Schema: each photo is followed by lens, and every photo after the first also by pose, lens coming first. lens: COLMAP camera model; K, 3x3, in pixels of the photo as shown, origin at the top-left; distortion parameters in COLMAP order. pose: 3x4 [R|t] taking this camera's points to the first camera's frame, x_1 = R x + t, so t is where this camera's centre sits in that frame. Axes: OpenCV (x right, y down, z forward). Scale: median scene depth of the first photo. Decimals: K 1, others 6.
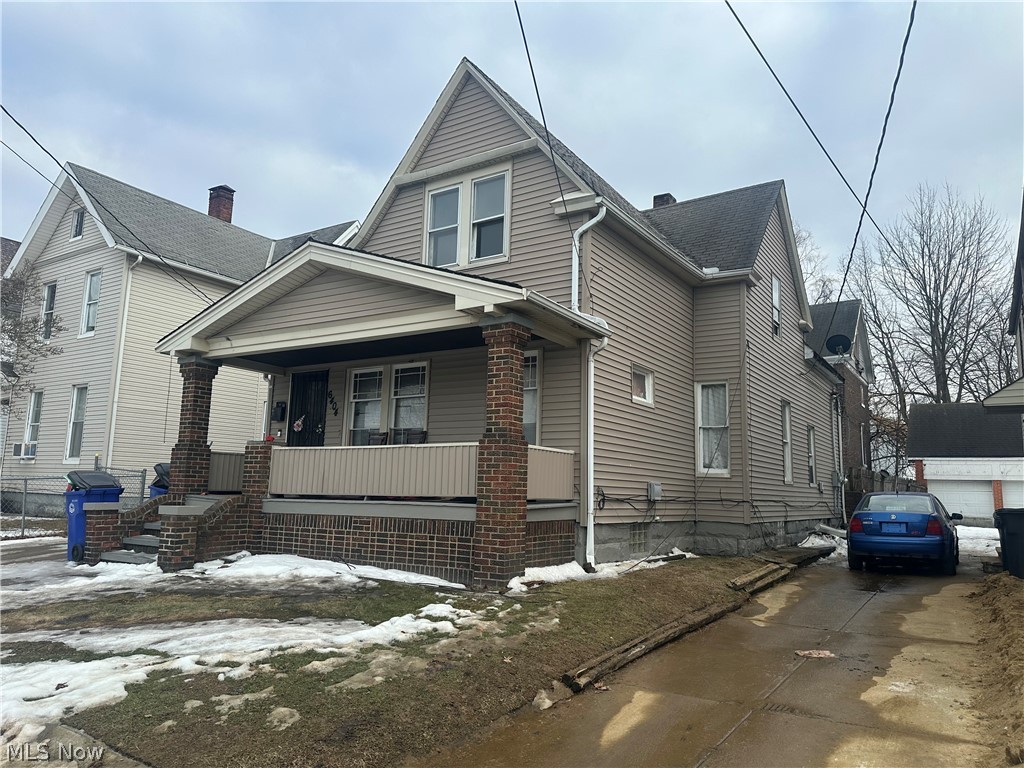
lens RADIAL K [[711.1, 0, 512.0], [0, 711.1, 384.0], [0, 0, 1]] dist [0.164746, -0.294907]
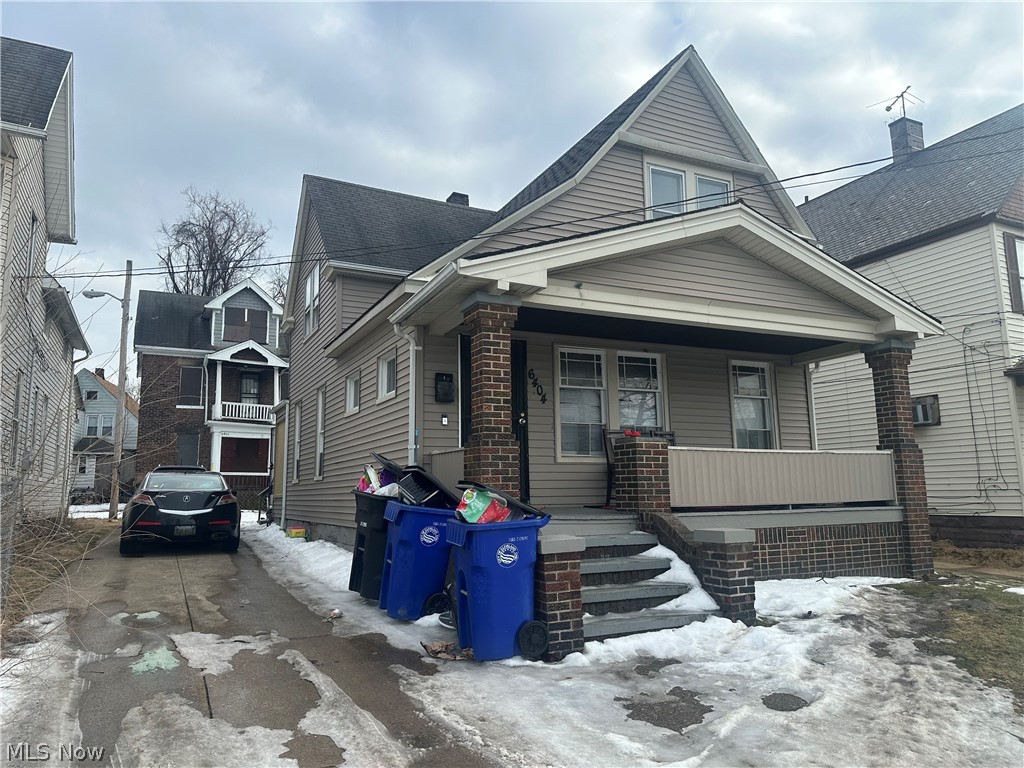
lens RADIAL K [[711.1, 0, 512.0], [0, 711.1, 384.0], [0, 0, 1]] dist [0.164746, -0.294907]
pose [[0.502986, 0.093753, 0.859194, -1.169129], [-0.101969, 0.993594, -0.048724, 0.082188], [-0.858258, -0.063104, 0.509324, 0.823381]]
